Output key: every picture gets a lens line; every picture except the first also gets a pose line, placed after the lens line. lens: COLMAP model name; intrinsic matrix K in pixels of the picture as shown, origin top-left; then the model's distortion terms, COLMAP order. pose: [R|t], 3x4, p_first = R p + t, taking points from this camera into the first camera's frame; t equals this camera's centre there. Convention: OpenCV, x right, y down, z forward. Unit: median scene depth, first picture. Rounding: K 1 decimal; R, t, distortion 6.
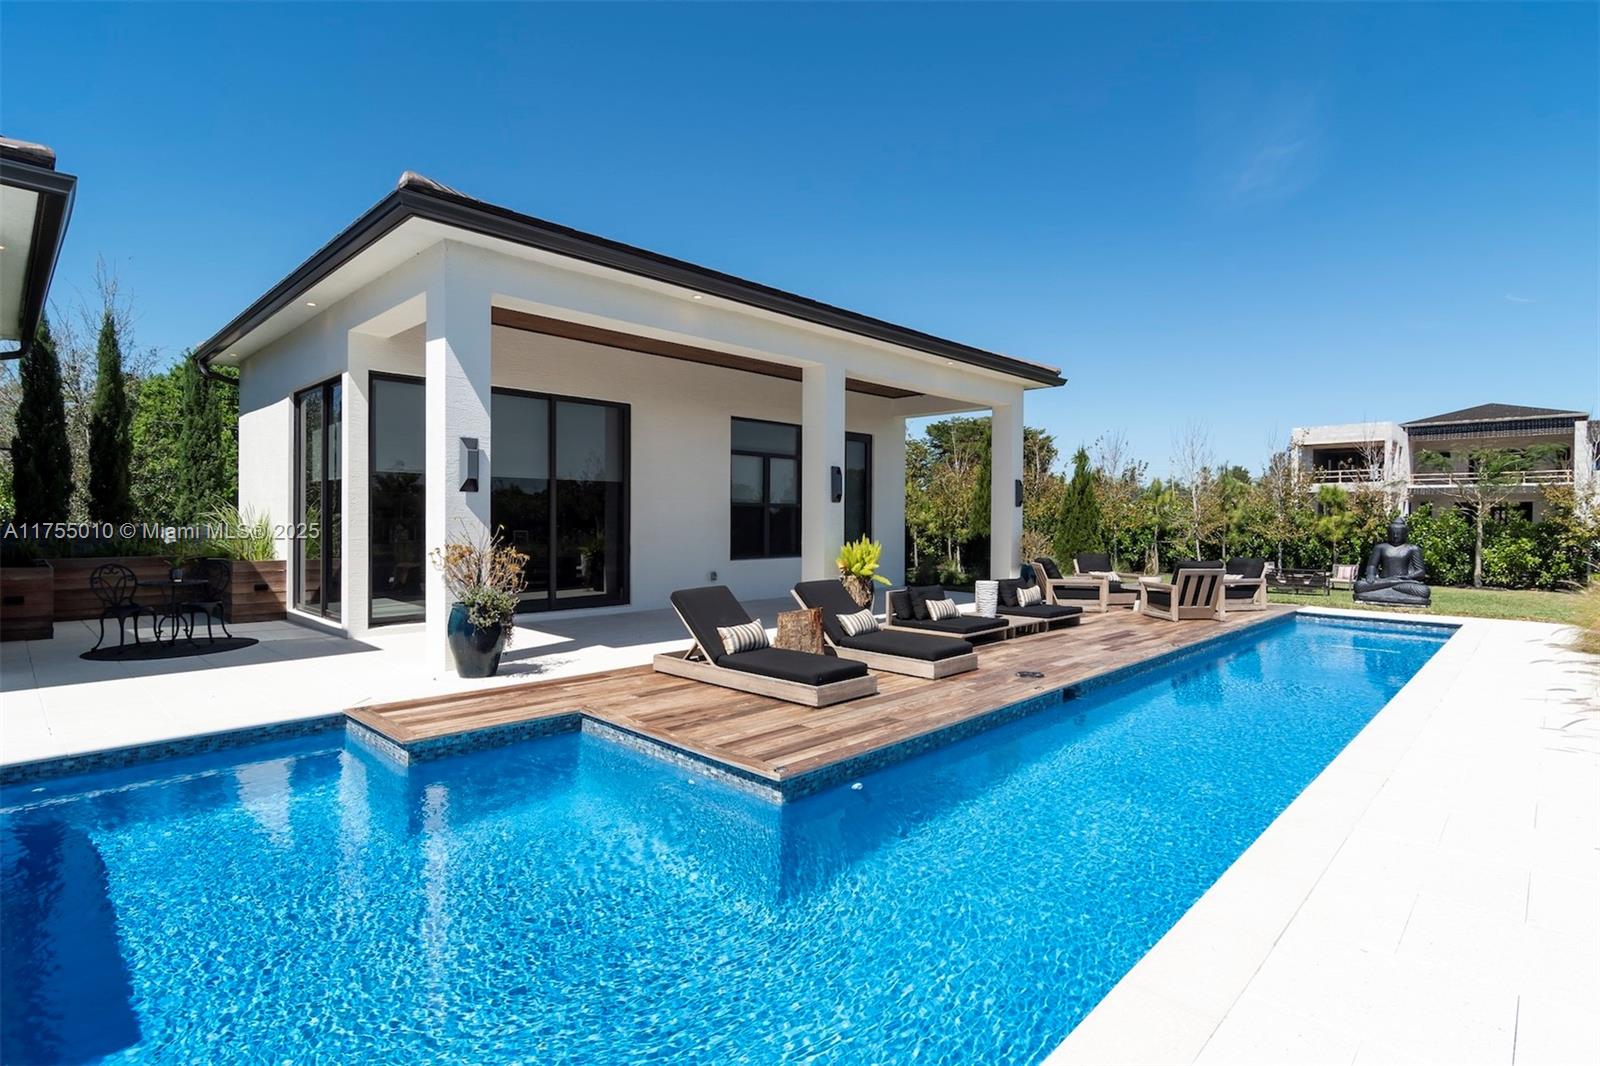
lens RADIAL K [[780.5, 0, 800.8], [0, 780.5, 528.0], [0, 0, 1]] dist [-0.005691, -0.000064]
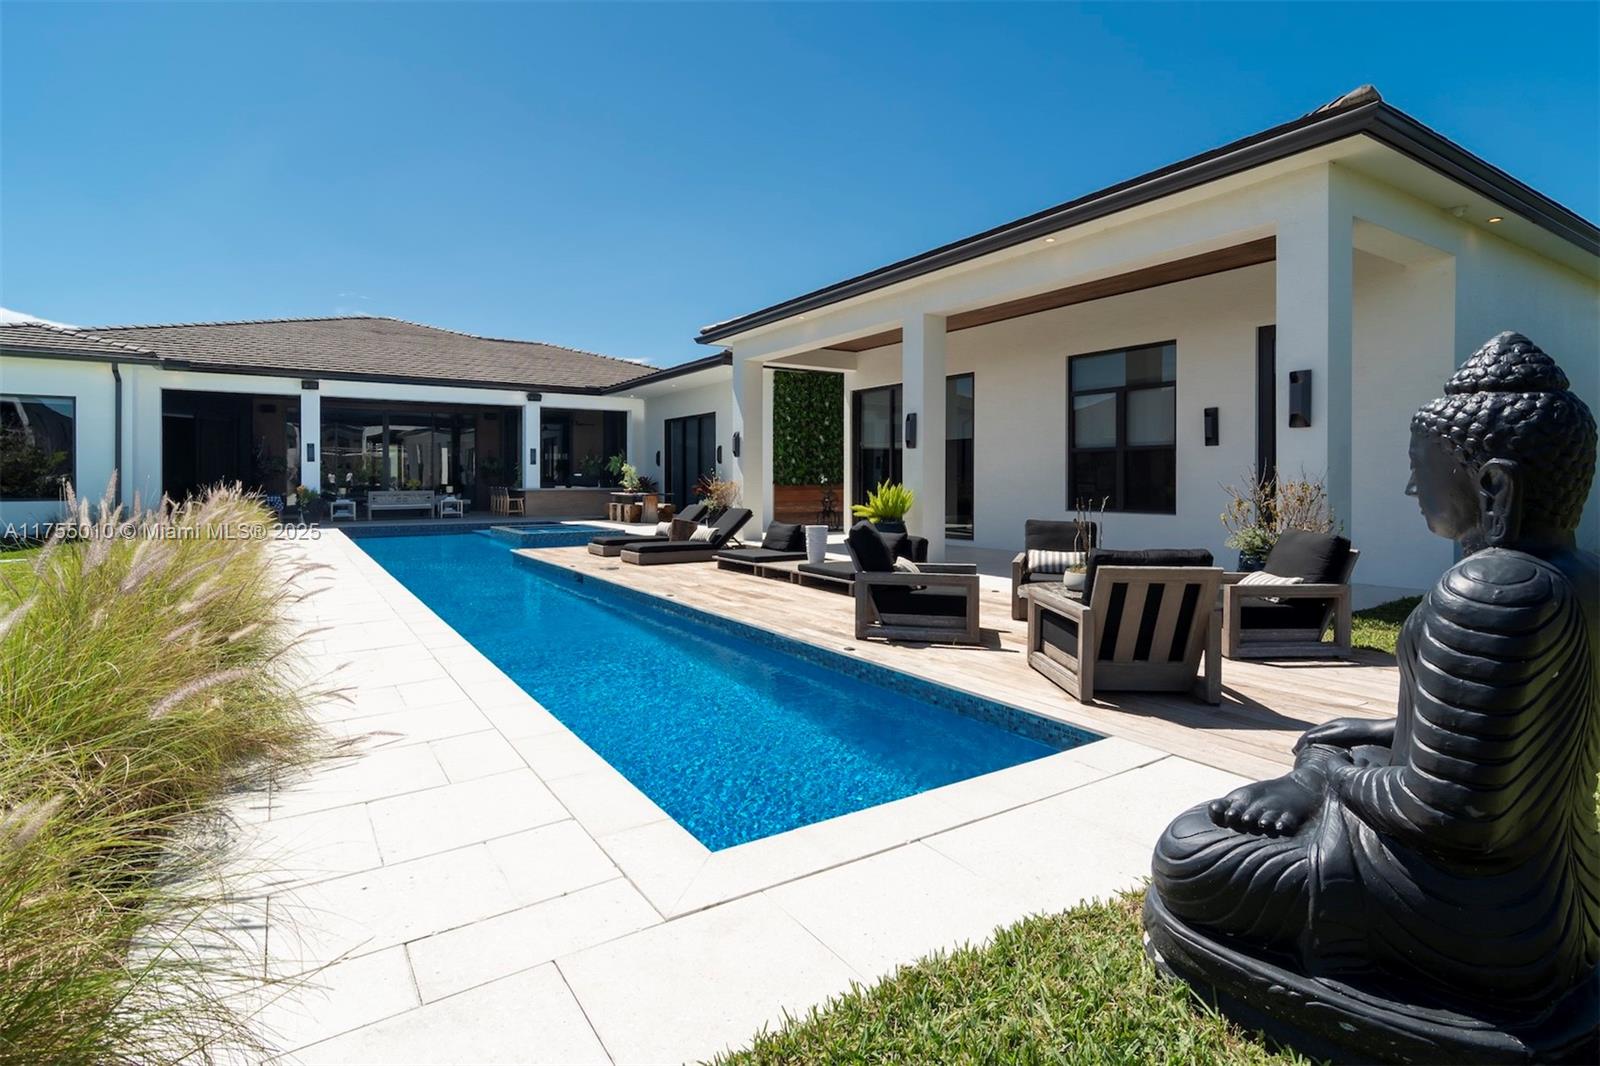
lens RADIAL K [[780.5, 0, 806.0], [0, 780.5, 481.0], [0, 0, 1]] dist [-0.005691, -0.000064]
pose [[-0.198642, -0.002857, -0.980068, 0.961071], [-0.012956, 0.999916, -0.000288, 0.009722], [0.979987, 0.012641, -0.198662, 0.951894]]
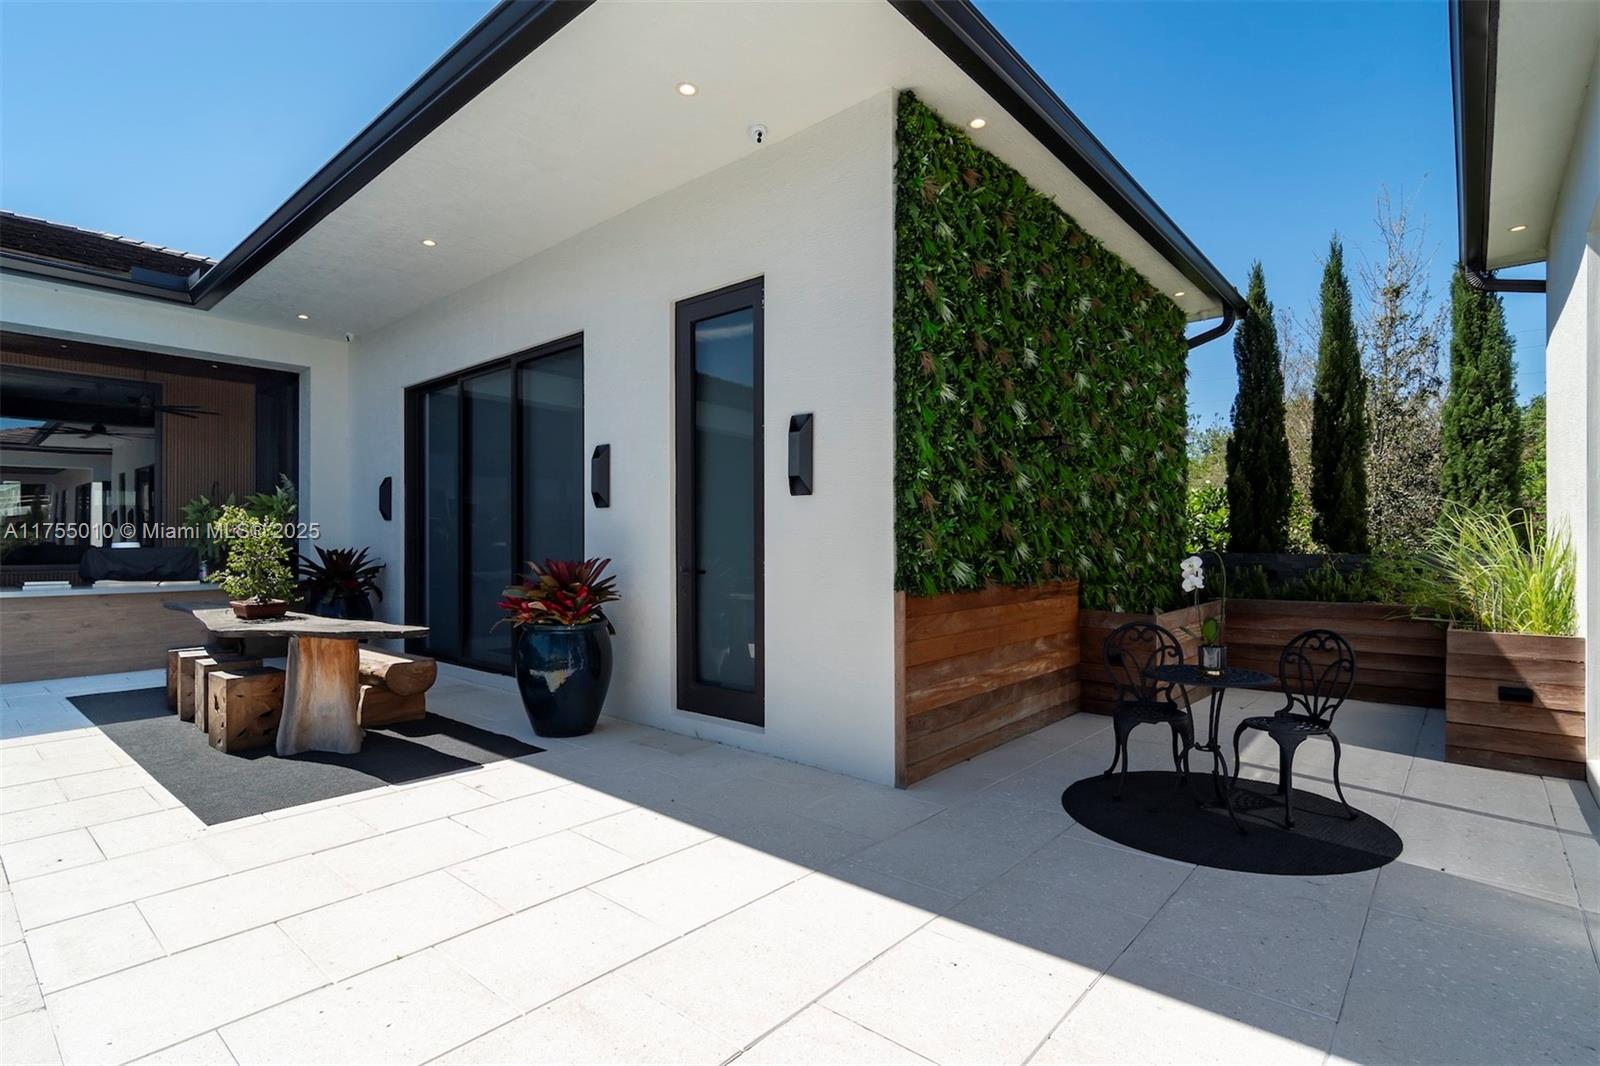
lens RADIAL K [[780.5, 0, 794.4], [0, 780.5, 541.9], [0, 0, 1]] dist [-0.005691, -0.000064]
pose [[0.054128, -0.008740, -0.998496, -0.241455], [-0.008772, 0.999919, -0.009228, -0.002205], [0.998495, 0.009258, 0.054047, 0.498436]]
